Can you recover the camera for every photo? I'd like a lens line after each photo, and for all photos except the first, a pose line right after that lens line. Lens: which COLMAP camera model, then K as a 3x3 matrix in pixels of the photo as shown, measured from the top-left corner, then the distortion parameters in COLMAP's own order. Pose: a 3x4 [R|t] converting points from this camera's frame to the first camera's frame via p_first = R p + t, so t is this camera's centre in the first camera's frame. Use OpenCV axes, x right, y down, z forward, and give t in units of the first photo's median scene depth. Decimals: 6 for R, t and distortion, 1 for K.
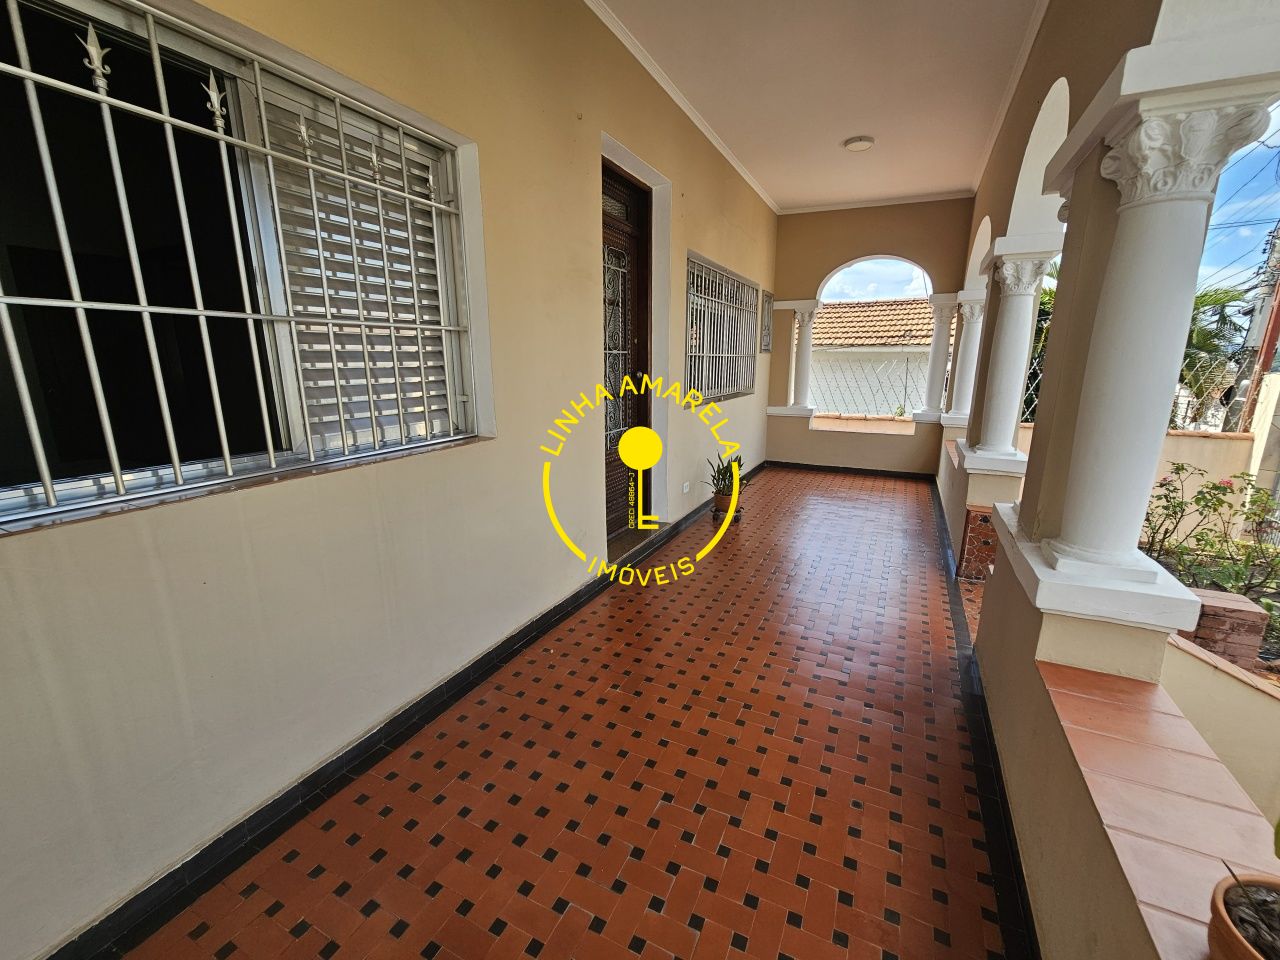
lens RADIAL K [[525.0, 0, 641.4], [0, 525.0, 483.3], [0, 0, 1]] dist [0.000027, -0.000692]
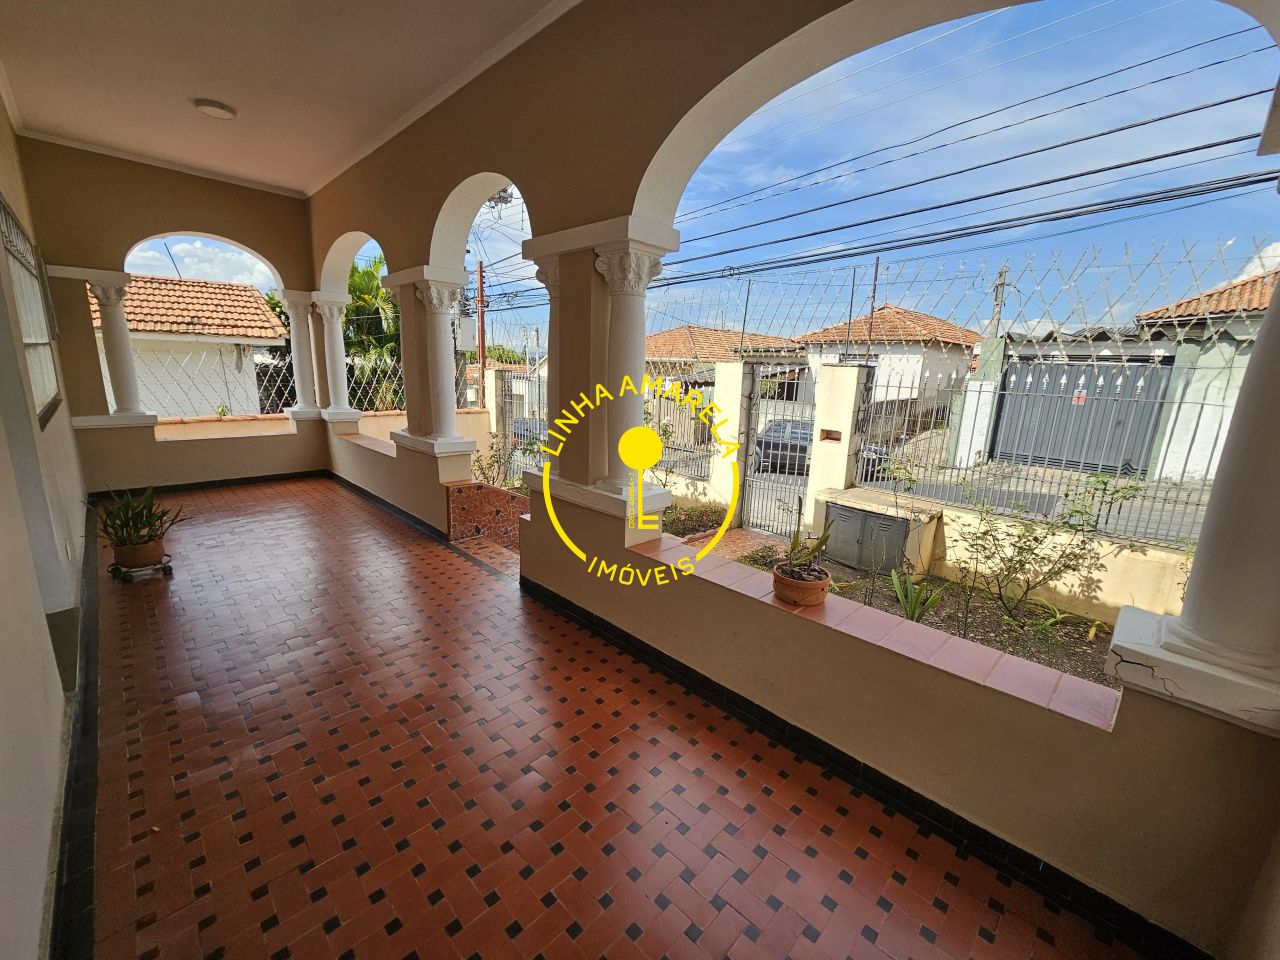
lens RADIAL K [[525.0, 0, 640.7], [0, 525.0, 481.2], [0, 0, 1]] dist [0.000027, -0.000692]
pose [[0.326144, -0.193849, 0.925231, -0.211290], [0.180812, 0.973471, 0.140220, -0.029874], [-0.927867, 0.121561, 0.352542, 0.083016]]
